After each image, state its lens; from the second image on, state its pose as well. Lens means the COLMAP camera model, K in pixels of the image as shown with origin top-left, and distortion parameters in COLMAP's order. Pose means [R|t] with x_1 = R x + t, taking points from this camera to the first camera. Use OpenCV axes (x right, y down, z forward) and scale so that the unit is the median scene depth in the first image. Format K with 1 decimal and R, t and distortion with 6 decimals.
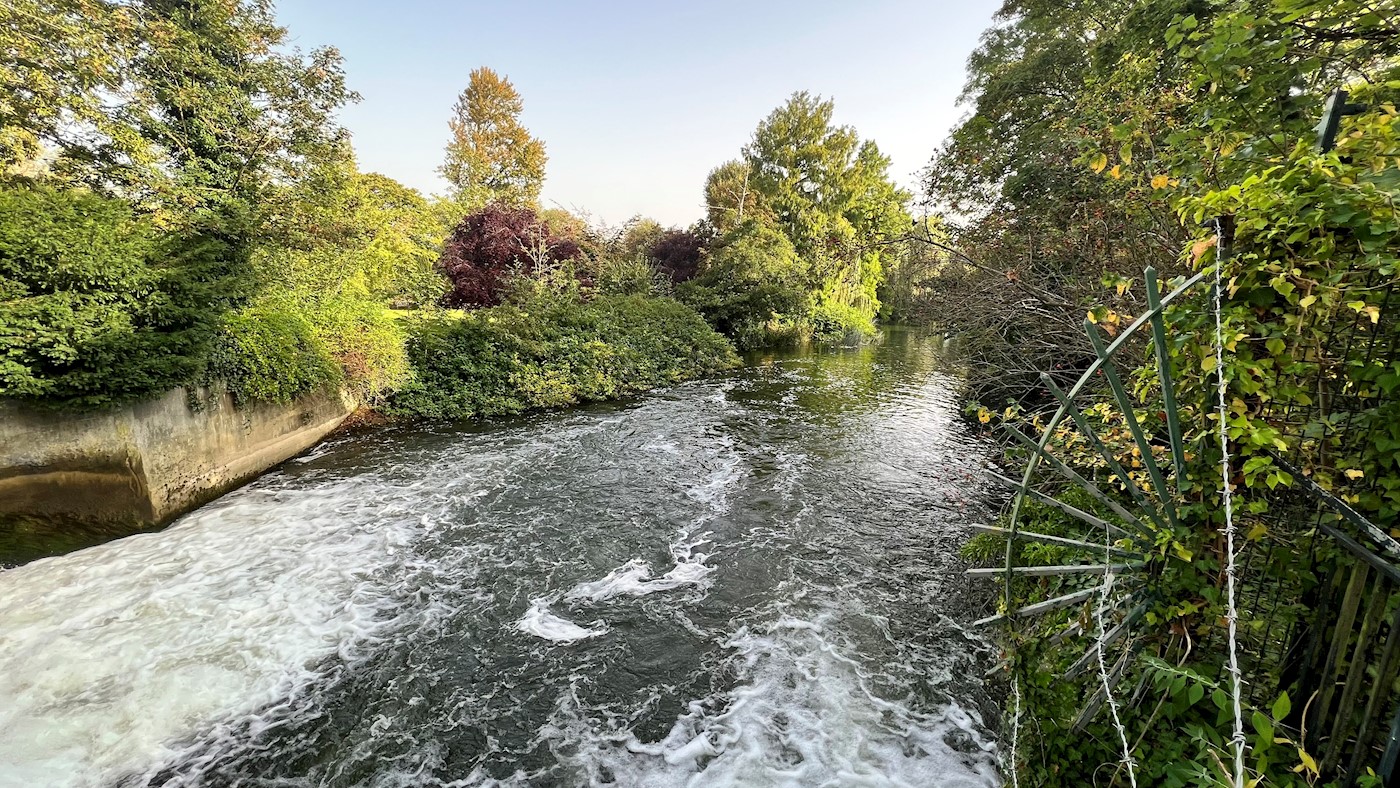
lens RADIAL K [[560.0, 0, 697.7], [0, 560.0, 390.8], [0, 0, 1]] dist [0.000969, 0.000127]
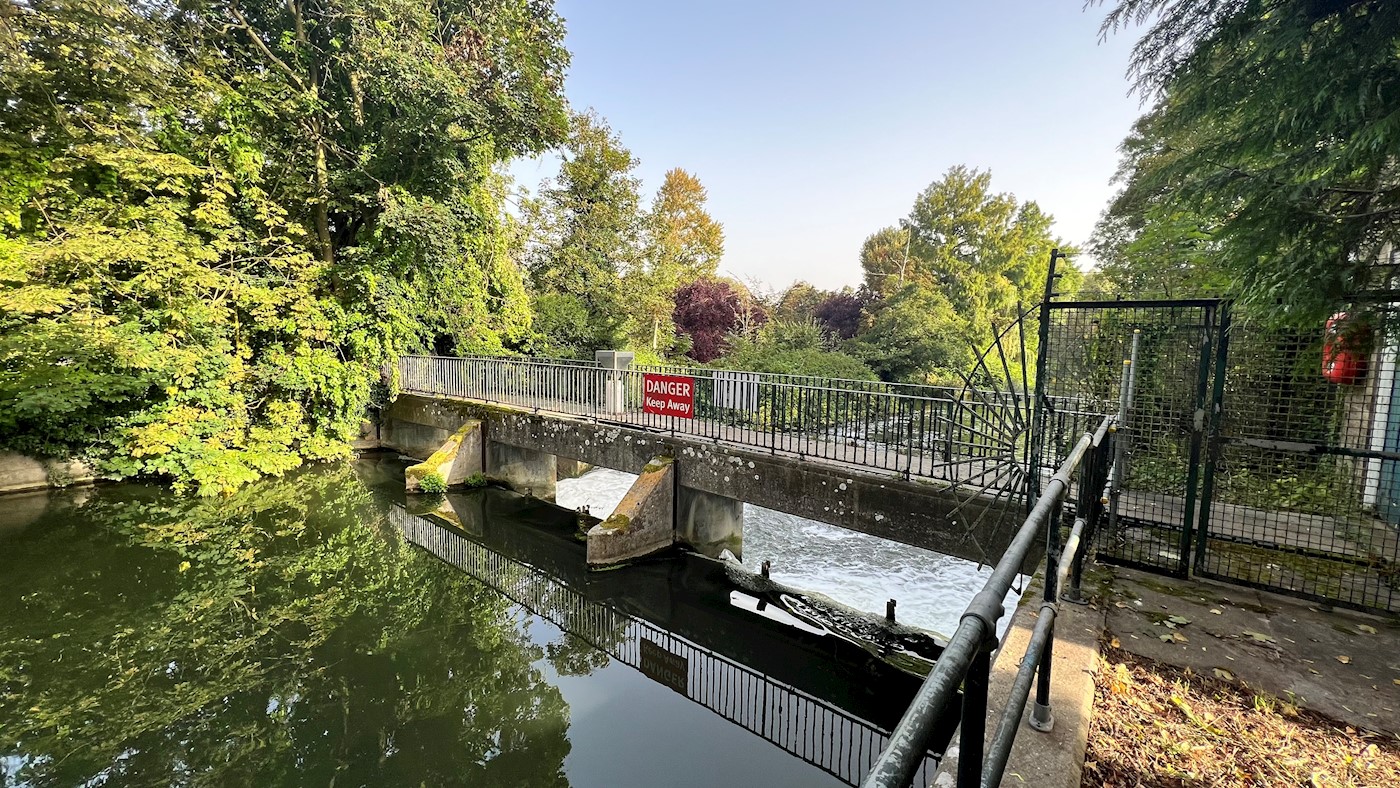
lens RADIAL K [[560.0, 0, 697.7], [0, 560.0, 390.8], [0, 0, 1]] dist [0.000969, 0.000127]
pose [[0.969196, 0.013657, -0.245911, -0.033885], [-0.038562, 0.994562, -0.096748, 0.026804], [0.243253, 0.103250, 0.964452, -0.134212]]
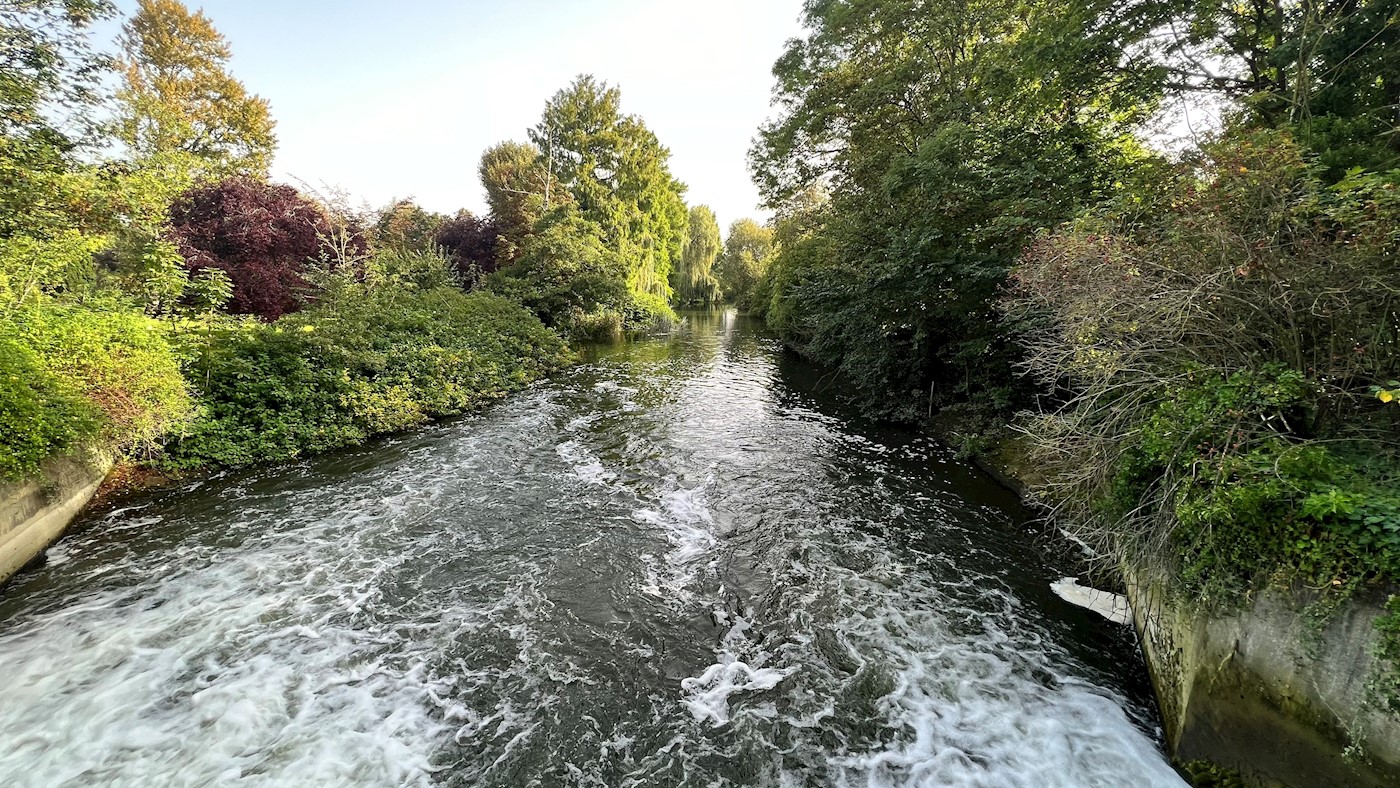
lens RADIAL K [[560.0, 0, 697.7], [0, 560.0, 390.8], [0, 0, 1]] dist [0.000969, 0.000127]
pose [[0.917210, -0.099771, 0.385709, -0.071190], [0.091657, 0.995010, 0.039419, -0.008636], [-0.387717, -0.000803, 0.921778, 0.028767]]
